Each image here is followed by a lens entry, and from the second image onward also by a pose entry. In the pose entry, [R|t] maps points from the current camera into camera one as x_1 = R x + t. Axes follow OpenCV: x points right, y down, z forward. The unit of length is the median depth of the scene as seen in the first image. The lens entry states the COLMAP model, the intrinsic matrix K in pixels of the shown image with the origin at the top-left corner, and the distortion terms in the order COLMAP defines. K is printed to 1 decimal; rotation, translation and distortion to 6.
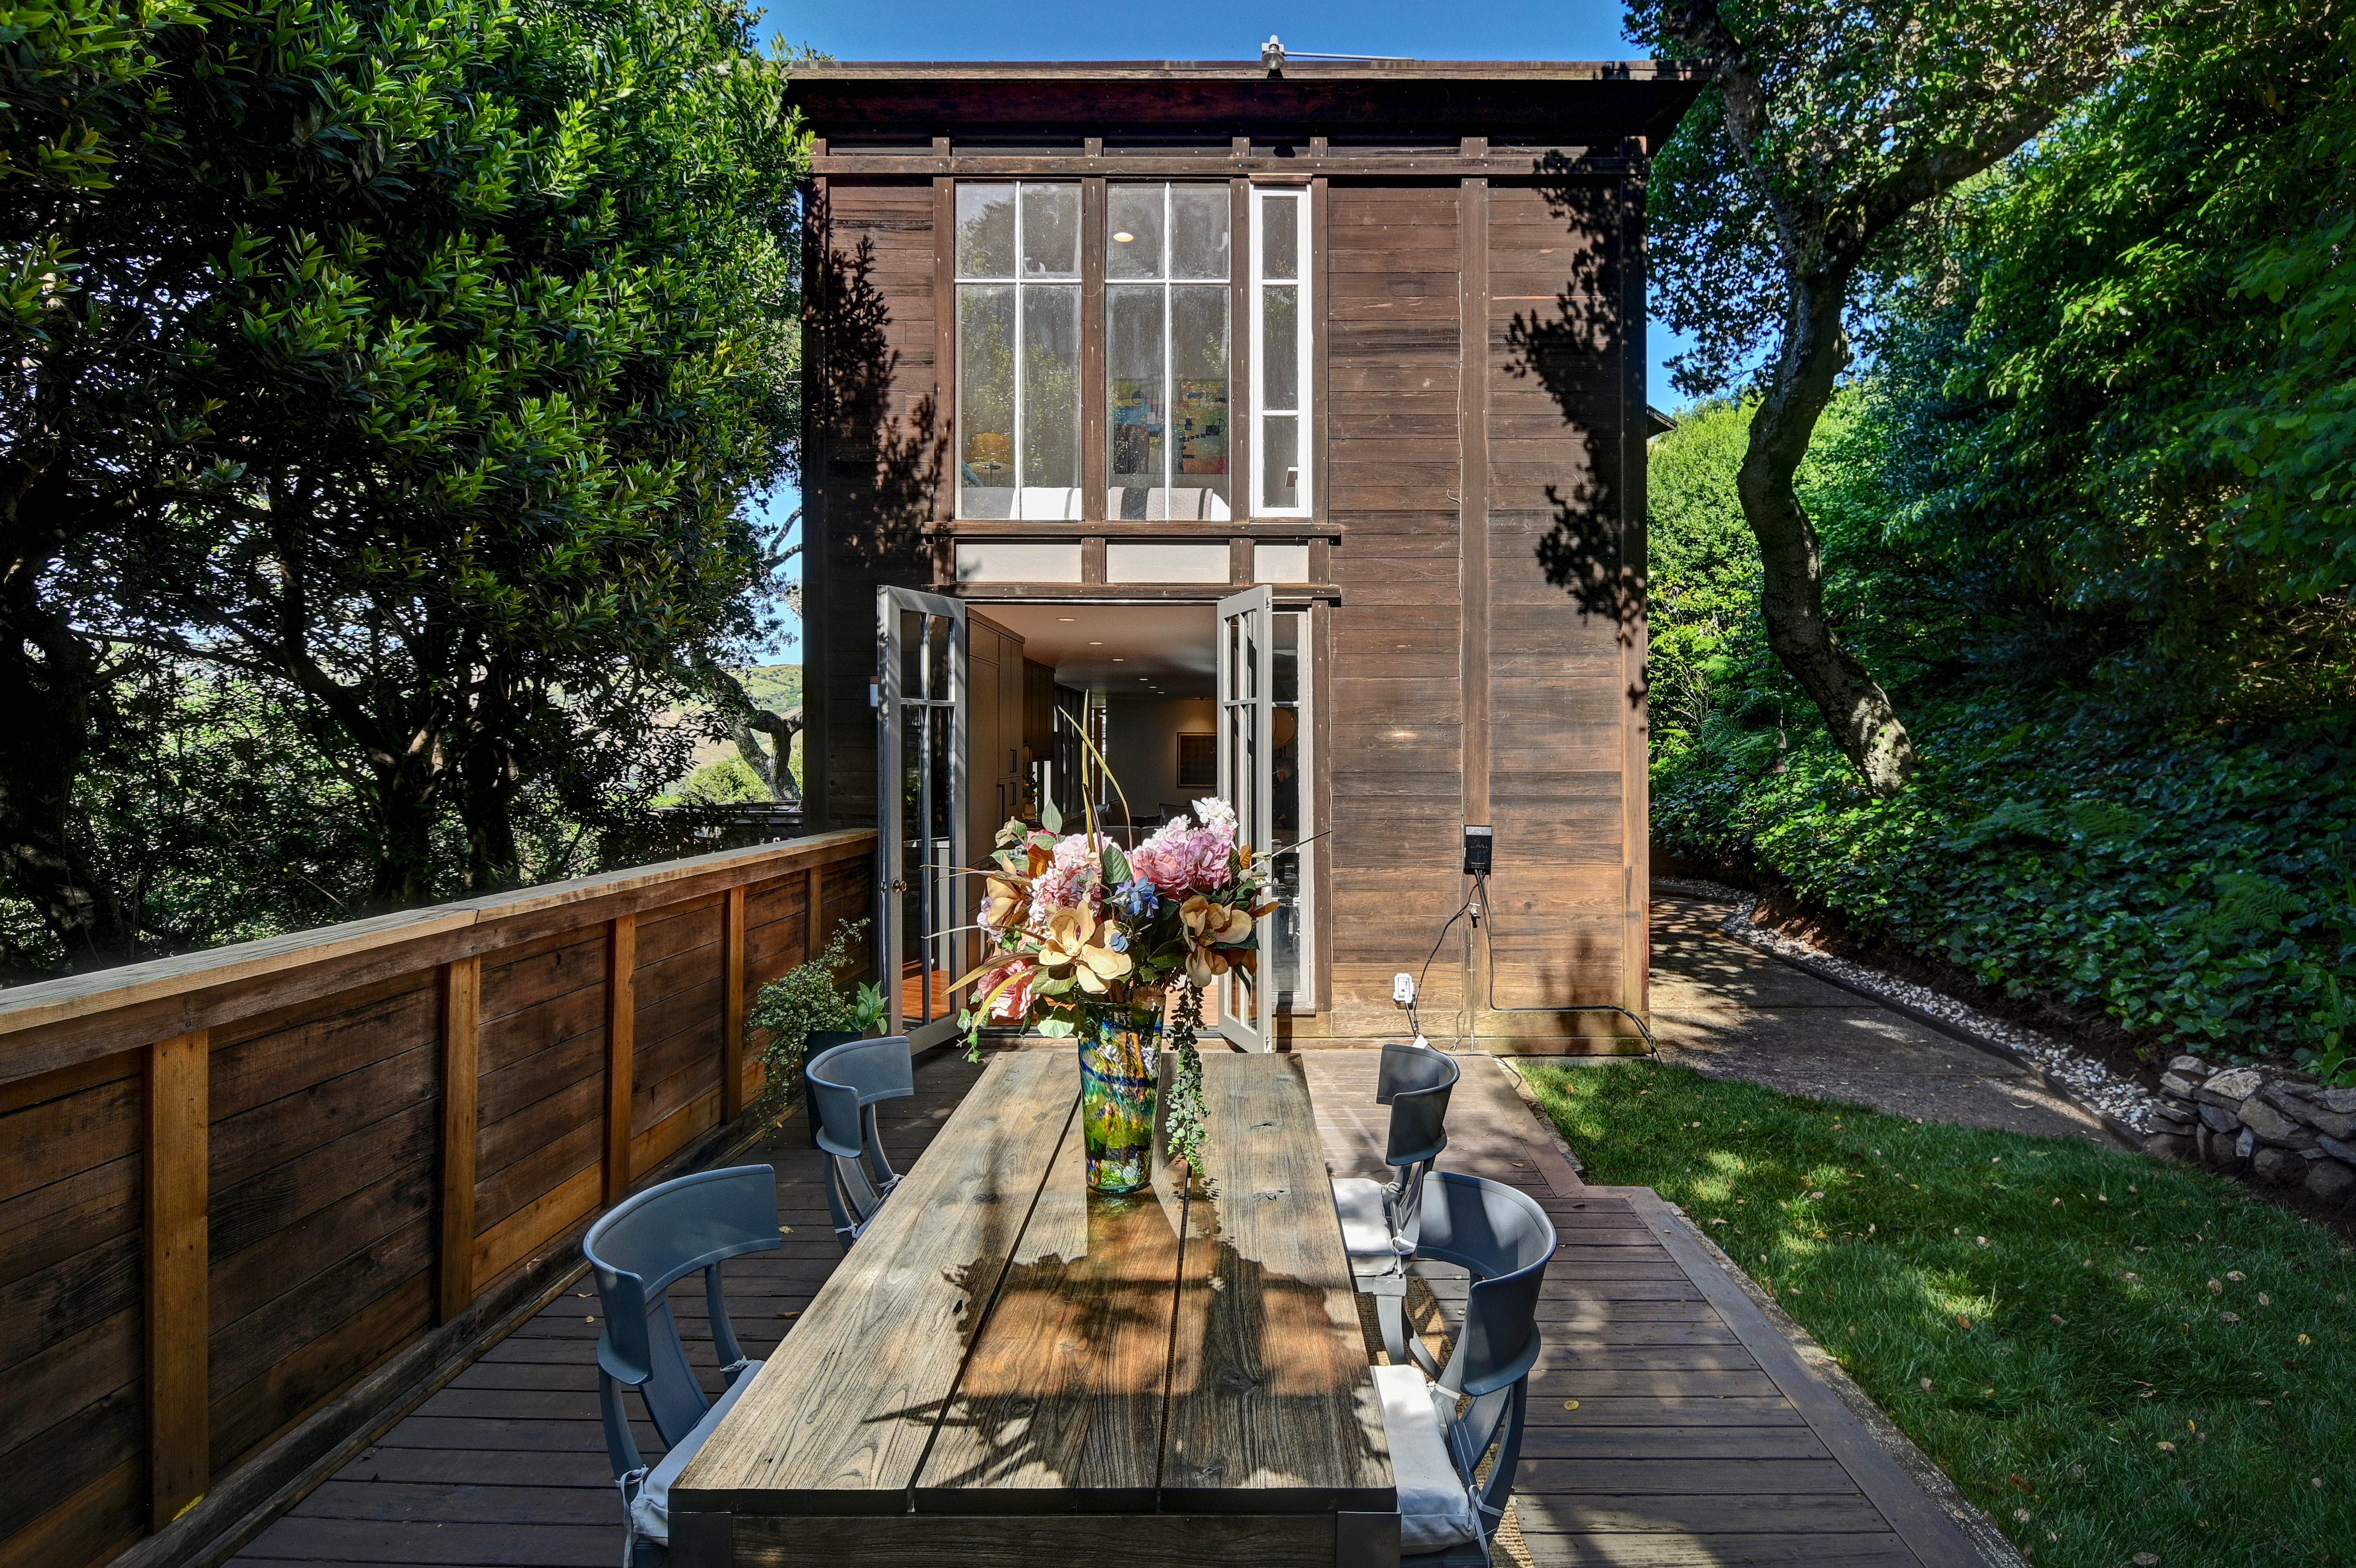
lens RADIAL K [[1298.8, 0, 1204.8], [0, 1298.8, 758.2], [0, 0, 1]] dist [0.000940, -0.004074]
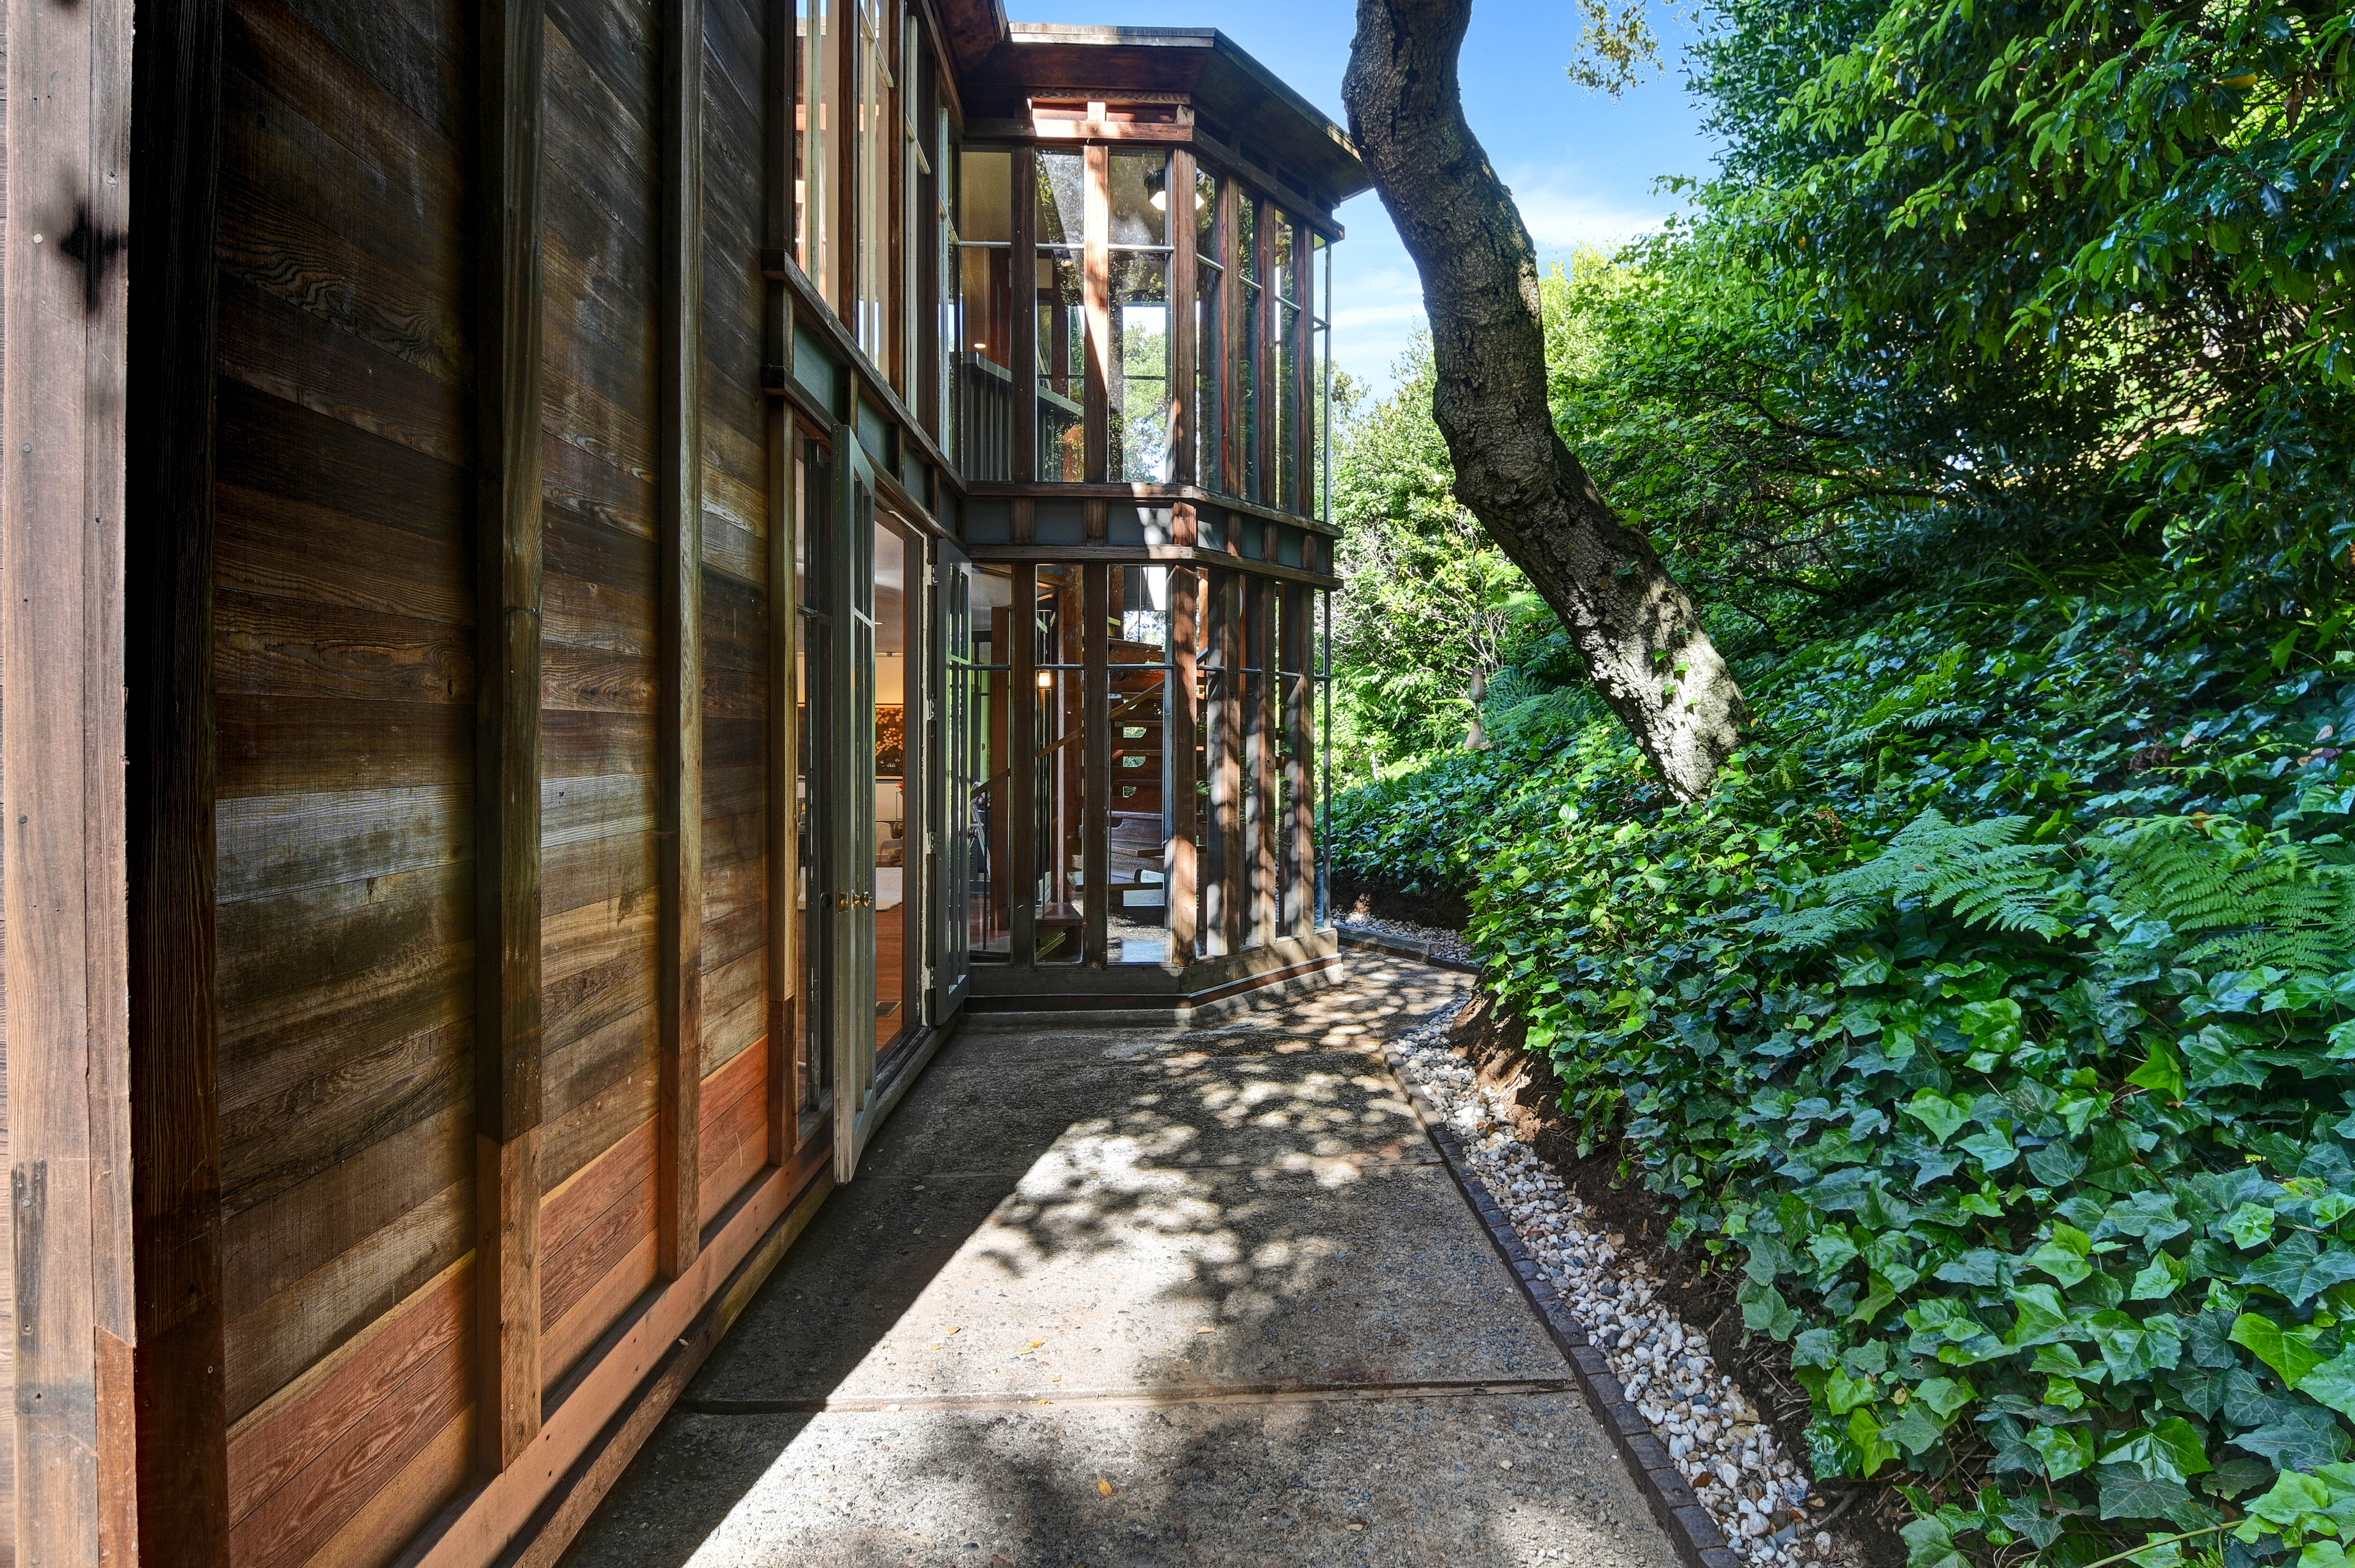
lens RADIAL K [[1298.4, 0, 1190.2], [0, 1298.4, 759.7], [0, 0, 1]] dist [0.000940, -0.004074]
pose [[0.999373, 0.009082, 0.034220, 0.481465], [-0.009264, 0.999944, 0.005173, 0.020667], [-0.034171, -0.005487, 0.999401, 0.774250]]
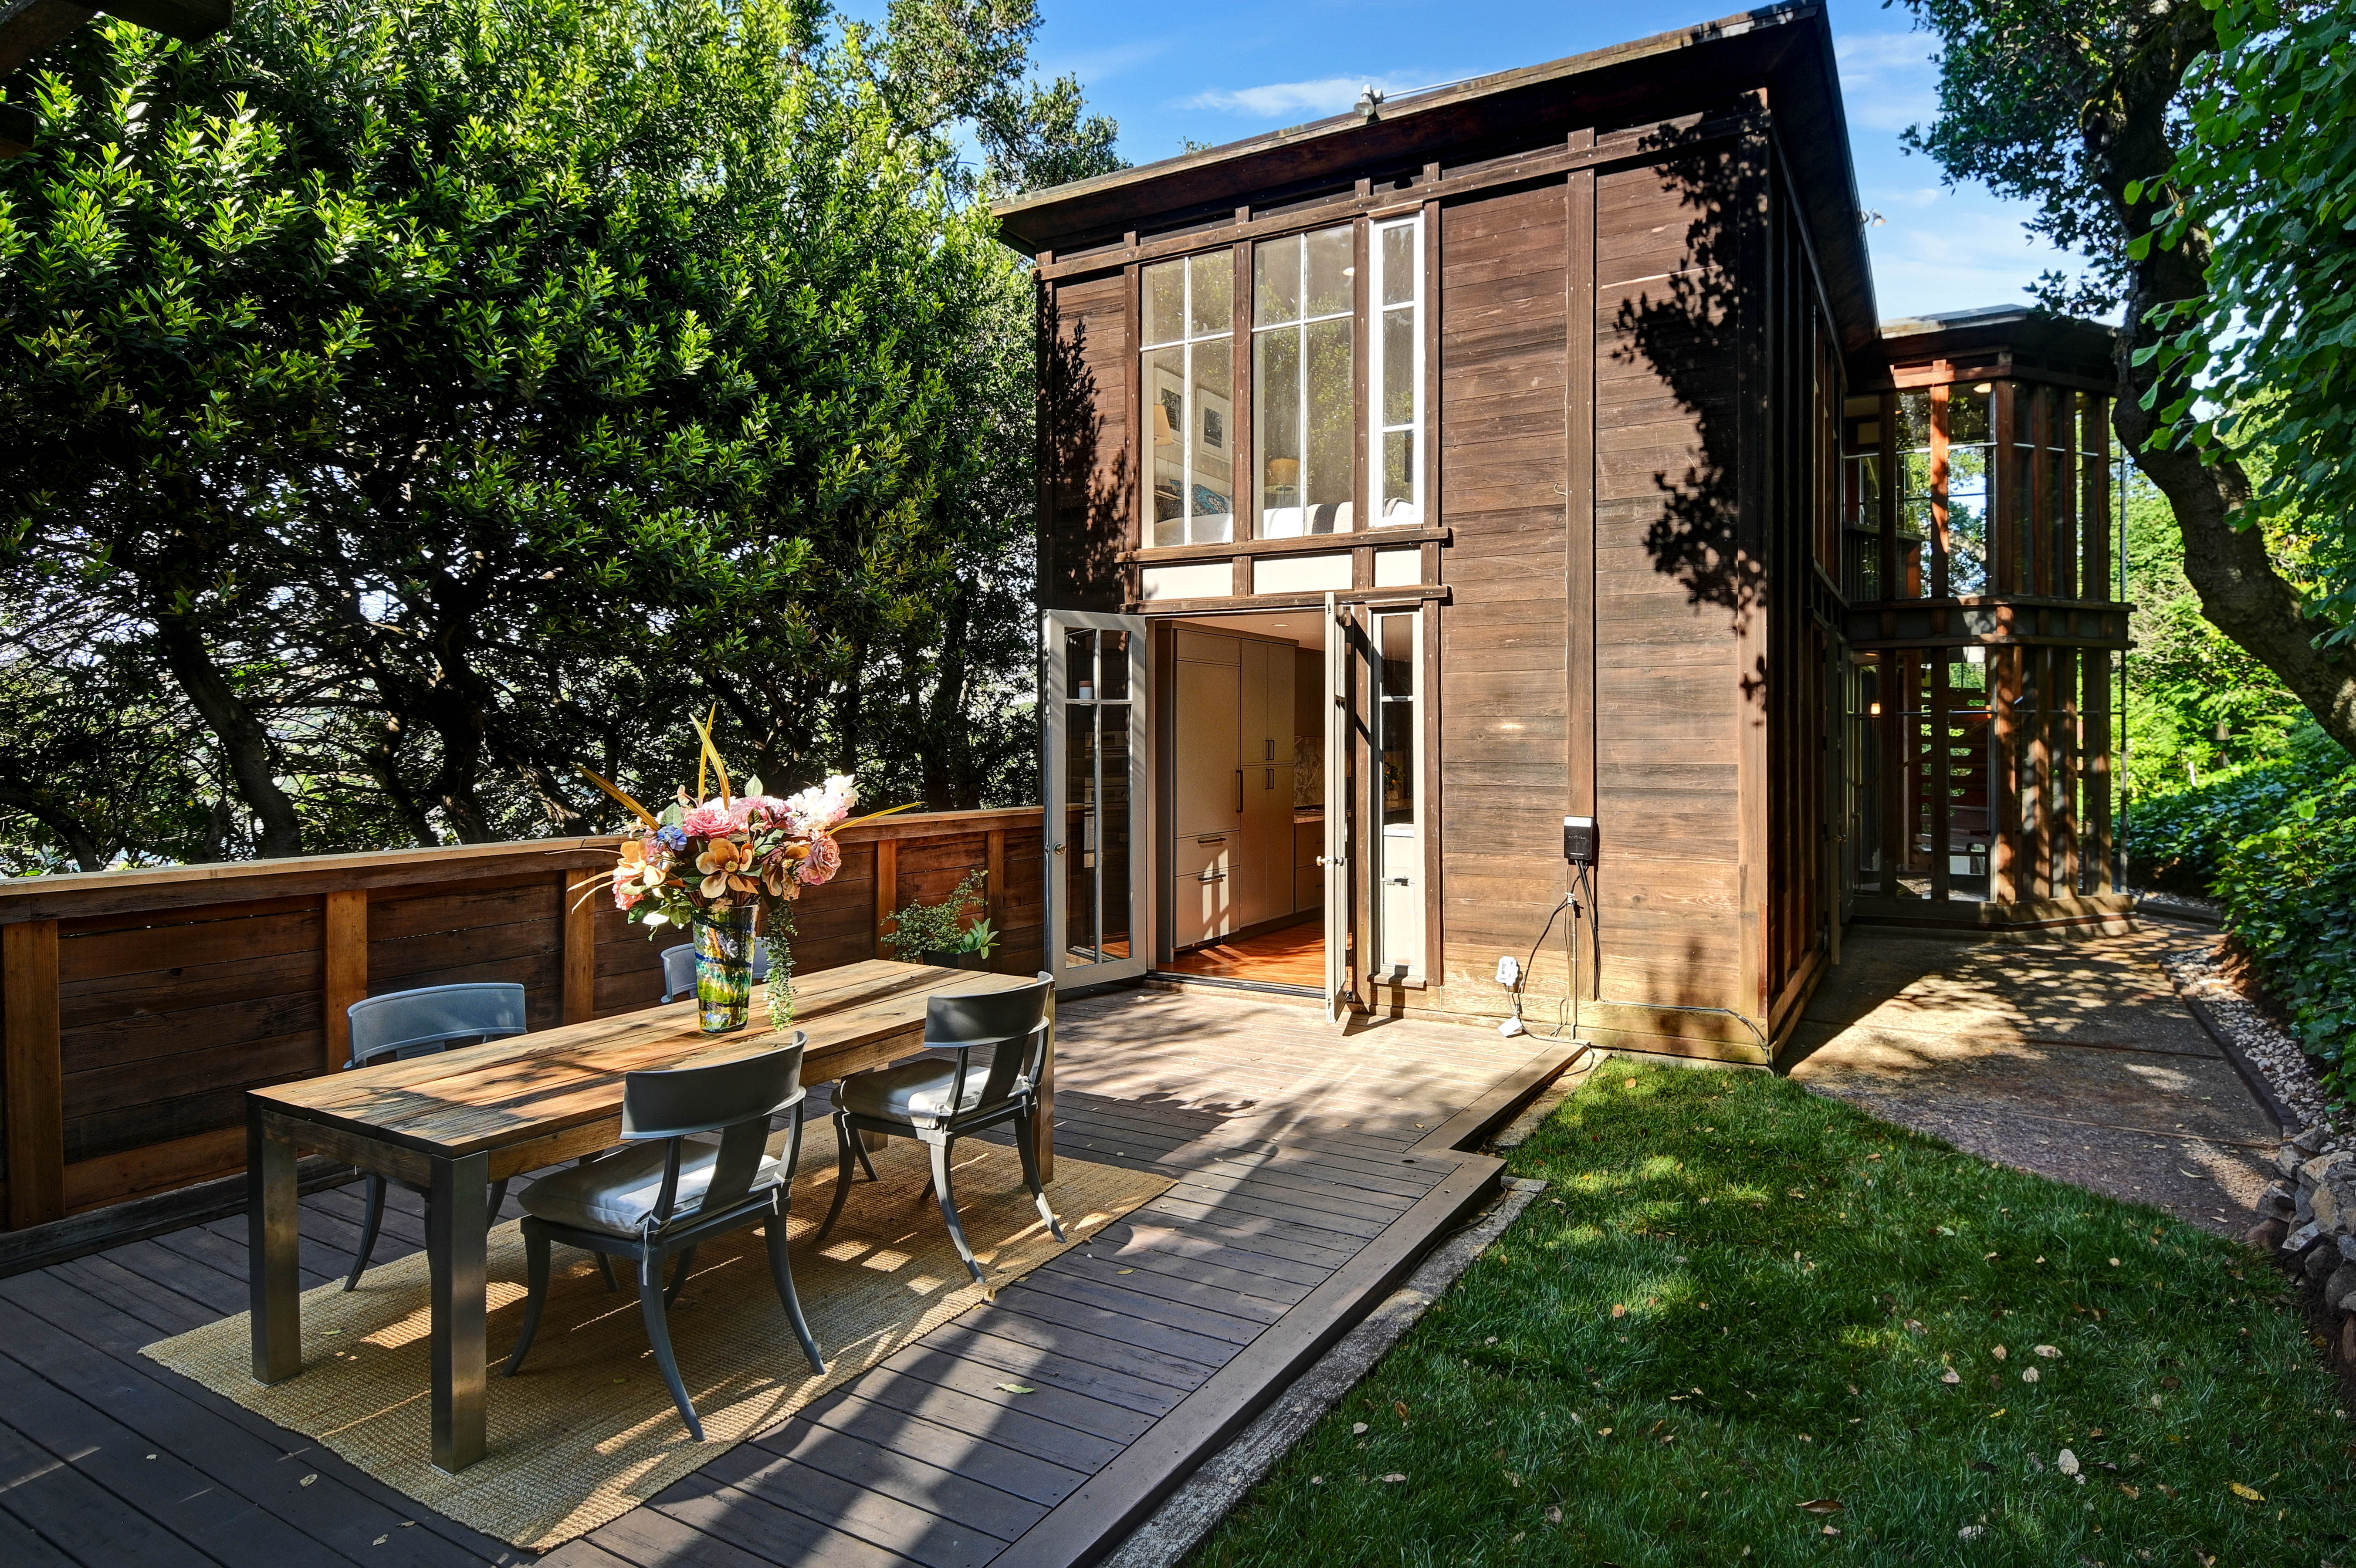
lens RADIAL K [[1298.8, 0, 1212.2], [0, 1298.8, 769.2], [0, 0, 1]] dist [0.000940, -0.004074]
pose [[0.872625, 0.012913, -0.488220, 0.451933], [-0.004696, 0.999826, 0.018050, -0.002334], [0.488368, -0.013459, 0.872534, -0.018299]]
